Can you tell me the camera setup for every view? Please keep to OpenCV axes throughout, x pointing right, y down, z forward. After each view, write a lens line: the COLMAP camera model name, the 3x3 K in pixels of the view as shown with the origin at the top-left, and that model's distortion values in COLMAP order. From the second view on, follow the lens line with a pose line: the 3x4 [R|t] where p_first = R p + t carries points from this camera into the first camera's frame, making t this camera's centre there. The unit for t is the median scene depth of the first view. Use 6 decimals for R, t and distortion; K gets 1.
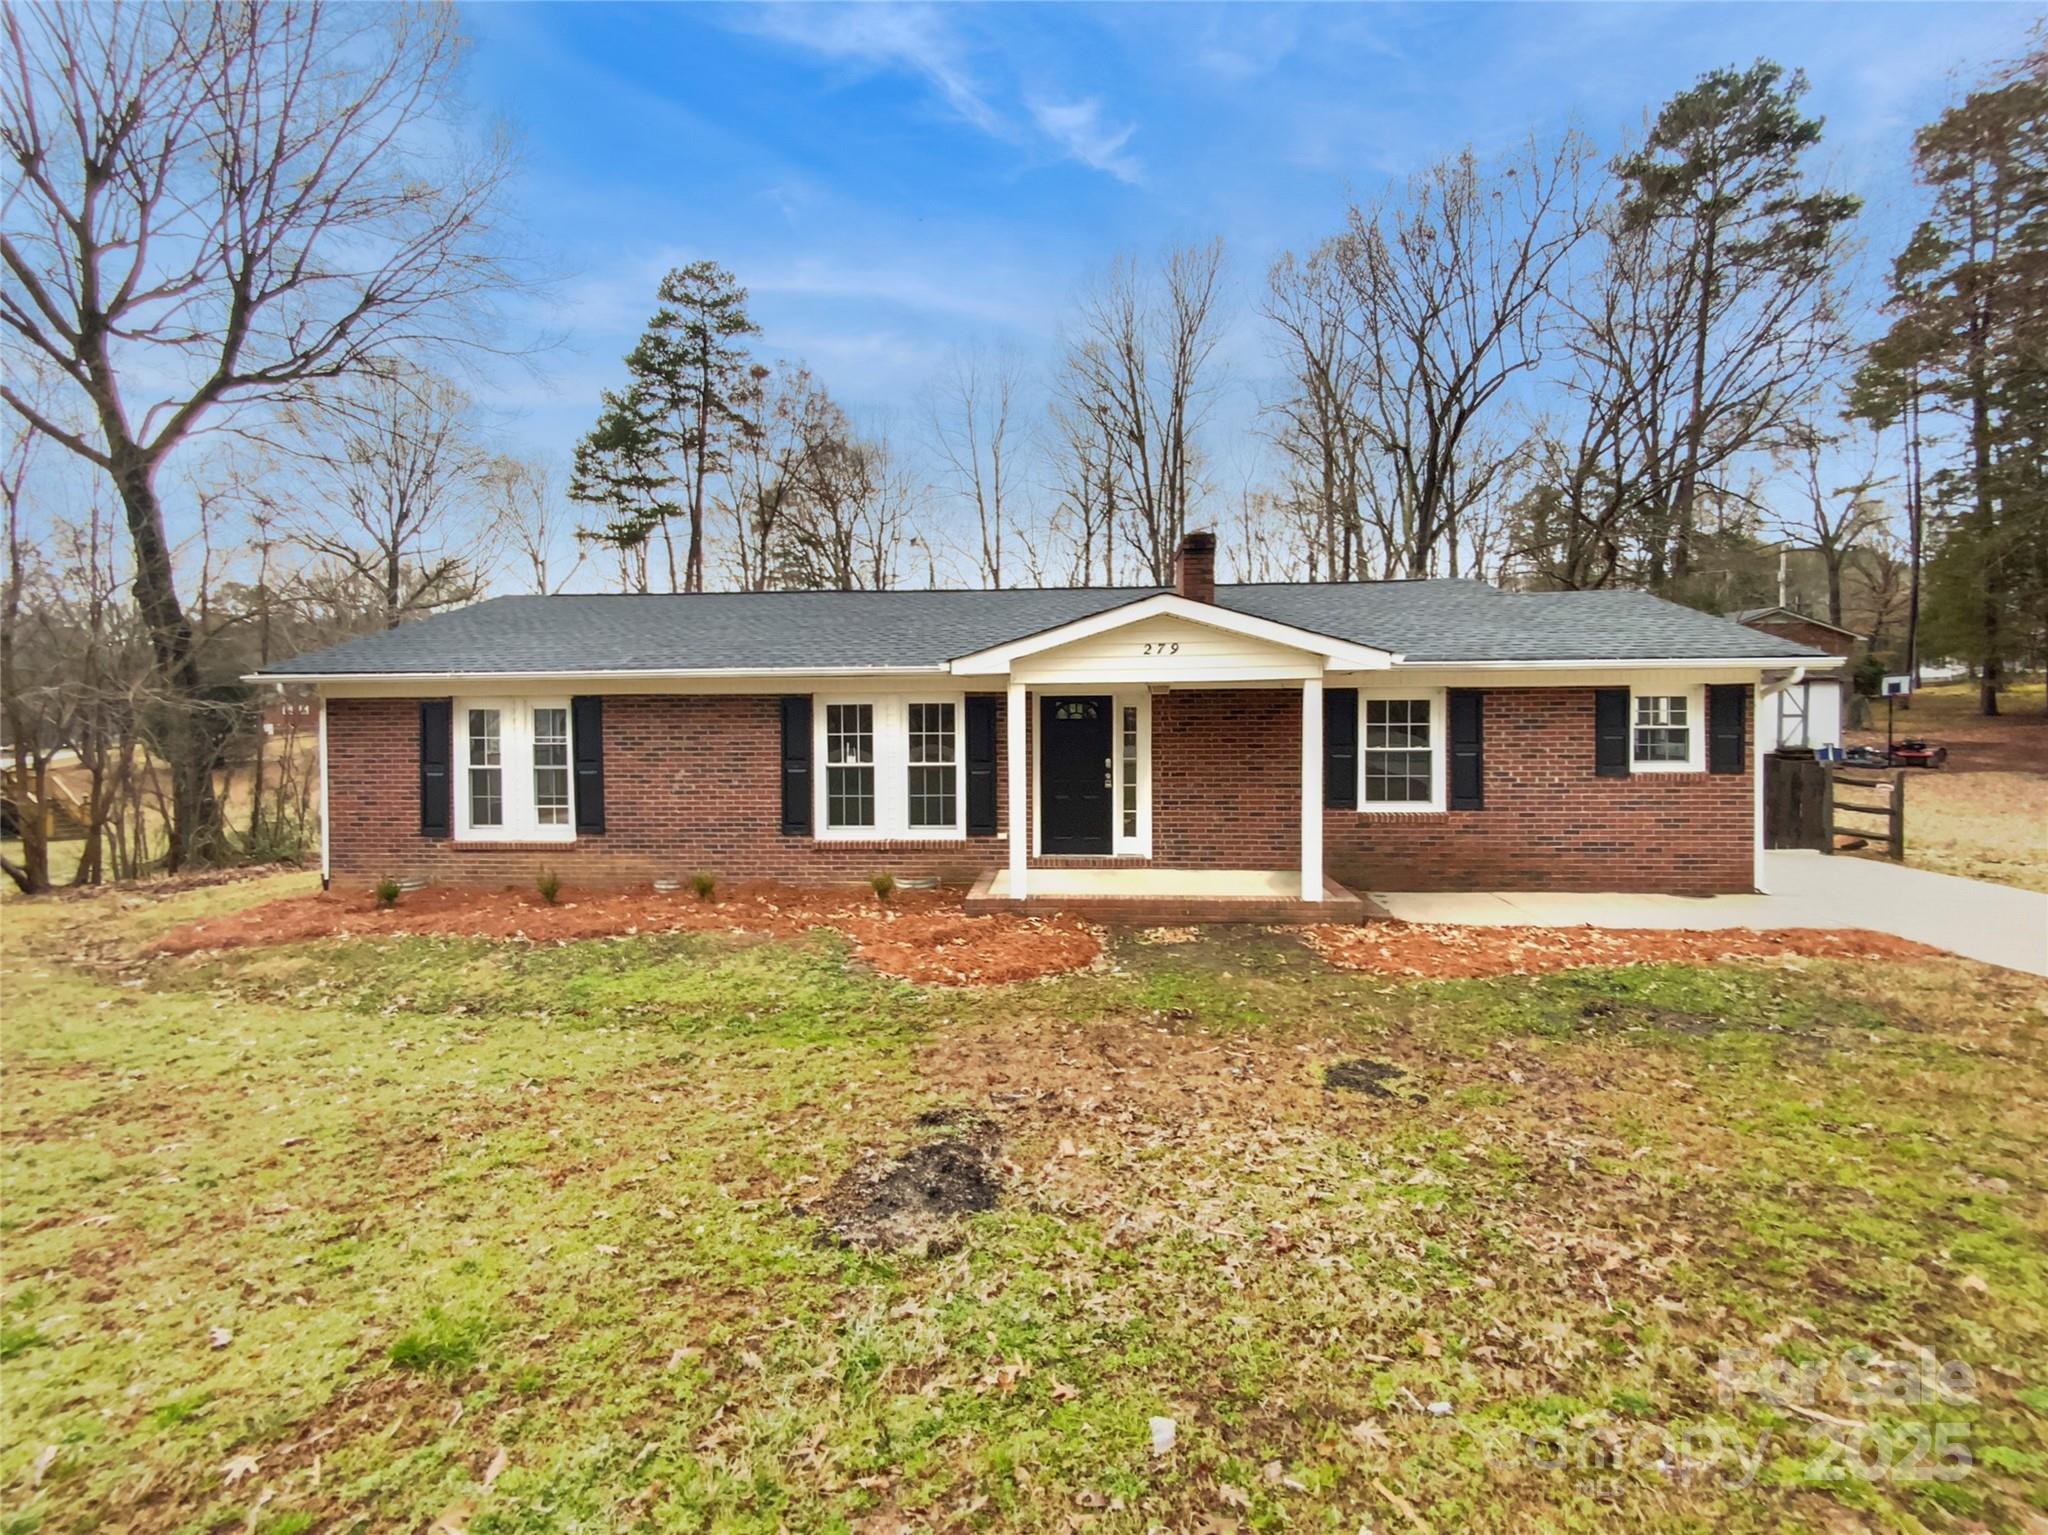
lens RADIAL K [[820.5, 0, 1024.6], [0, 820.5, 729.2], [0, 0, 1]] dist [0.025600, -0.000006]
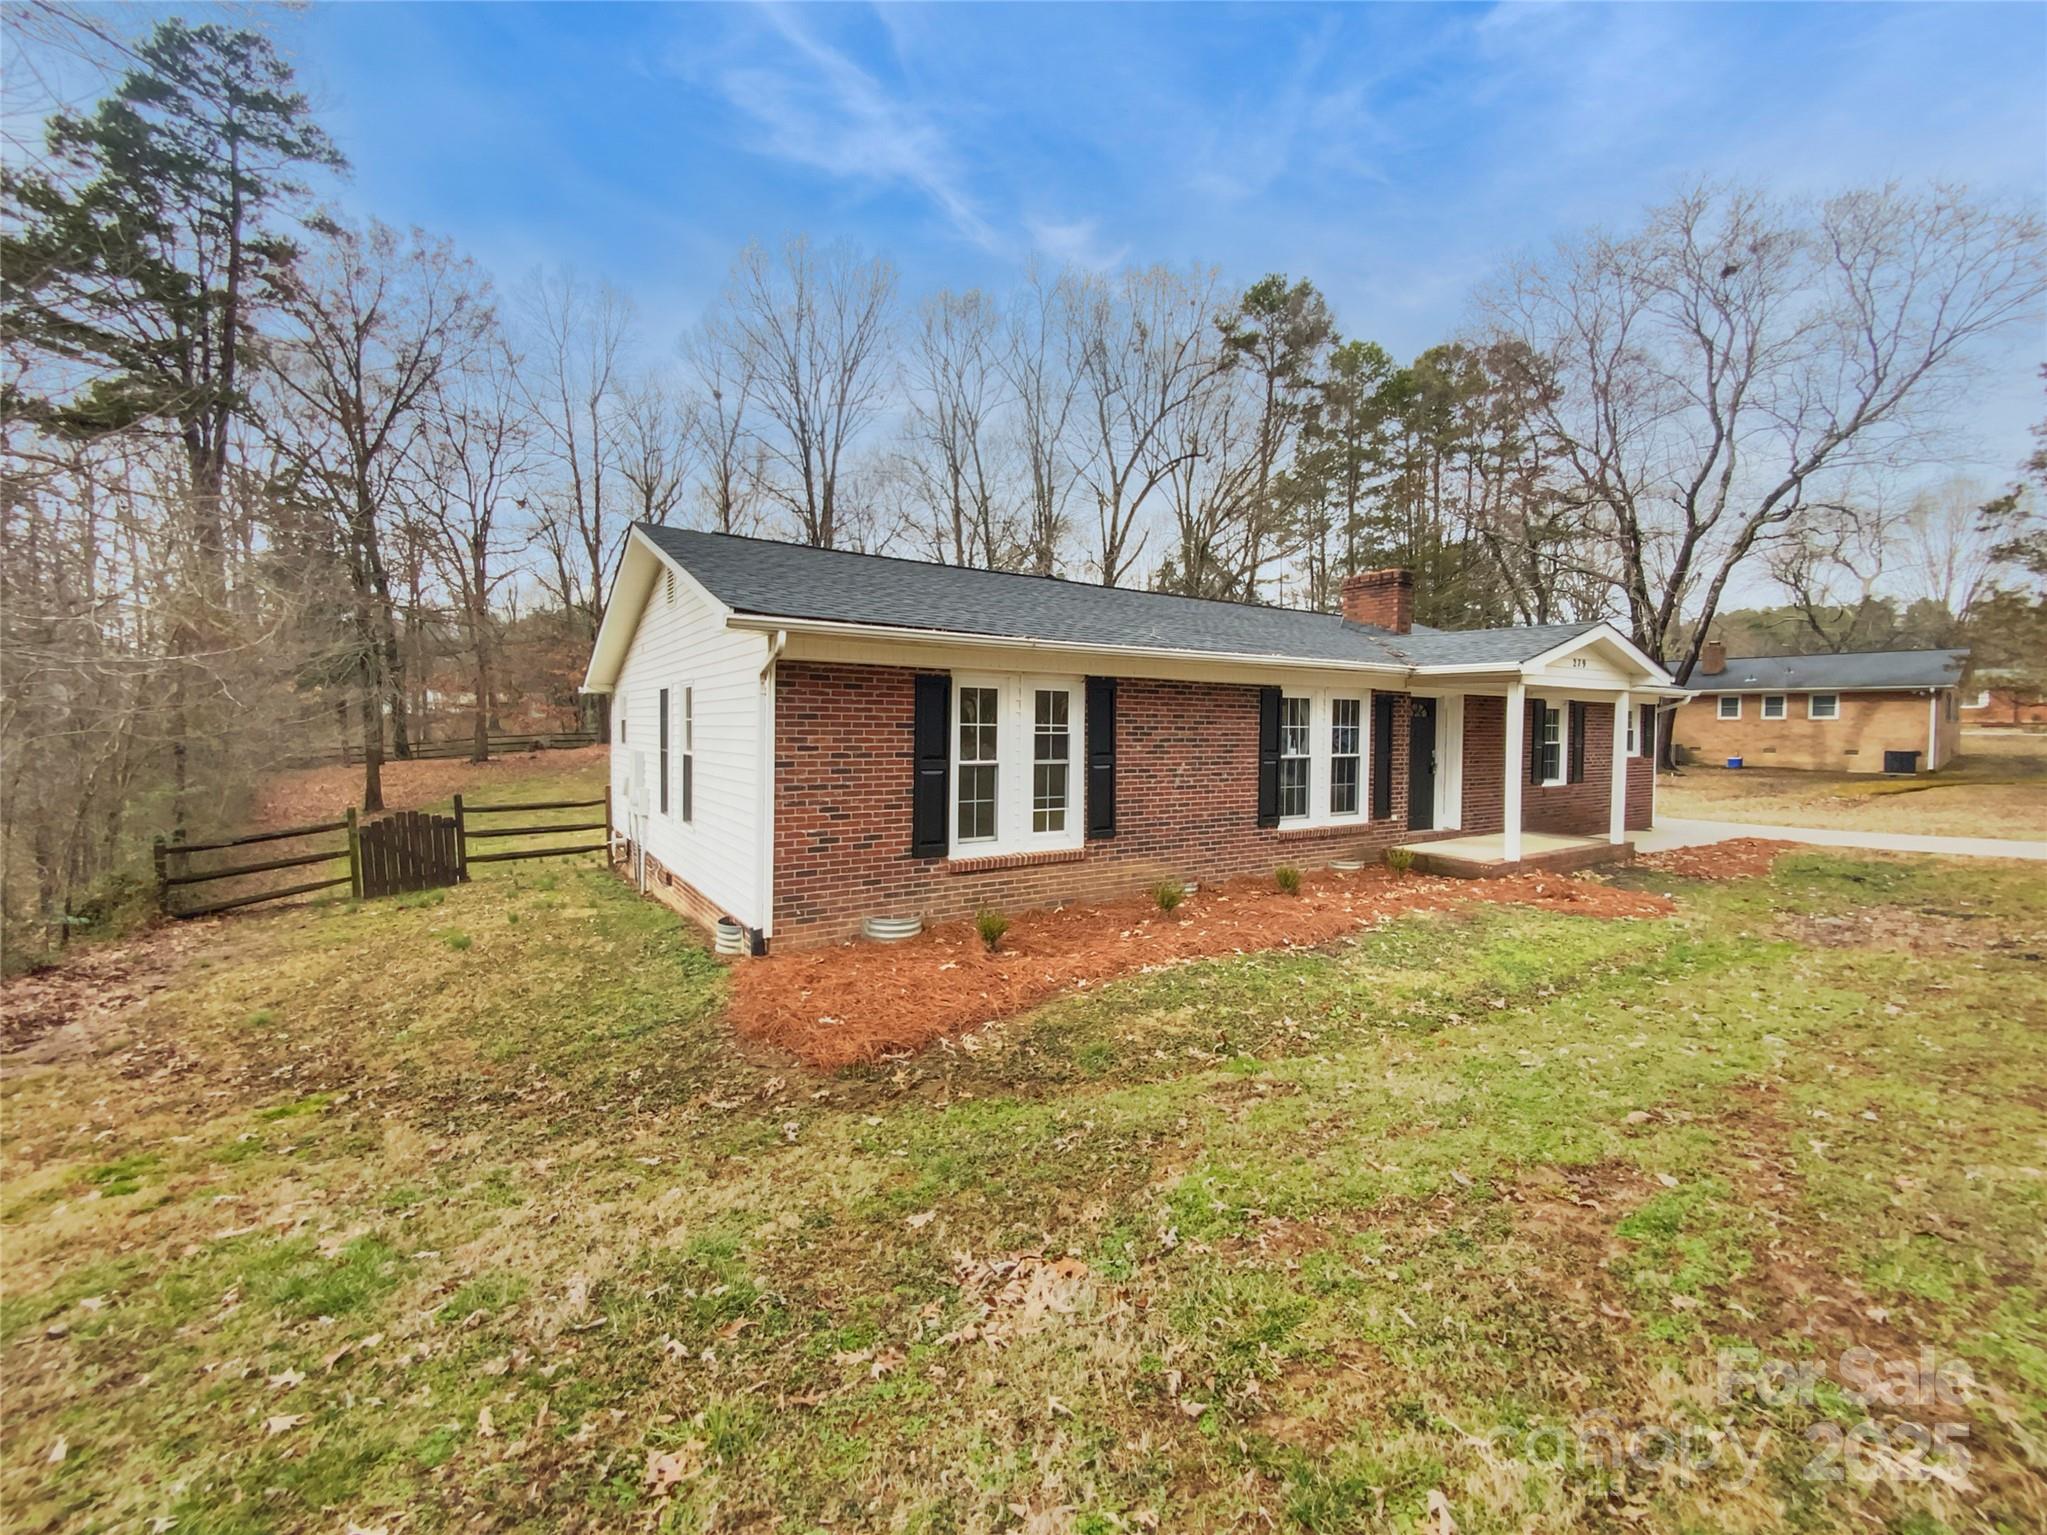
lens RADIAL K [[832.4, 0, 1023.5], [0, 832.4, 767.5], [0, 0, 1]] dist [-0.001797, -0.000236]
pose [[0.807923, -0.013616, 0.589130, -1.079458], [0.000707, 0.999755, 0.022137, 0.033465], [-0.589287, -0.017469, 0.807735, 0.355164]]
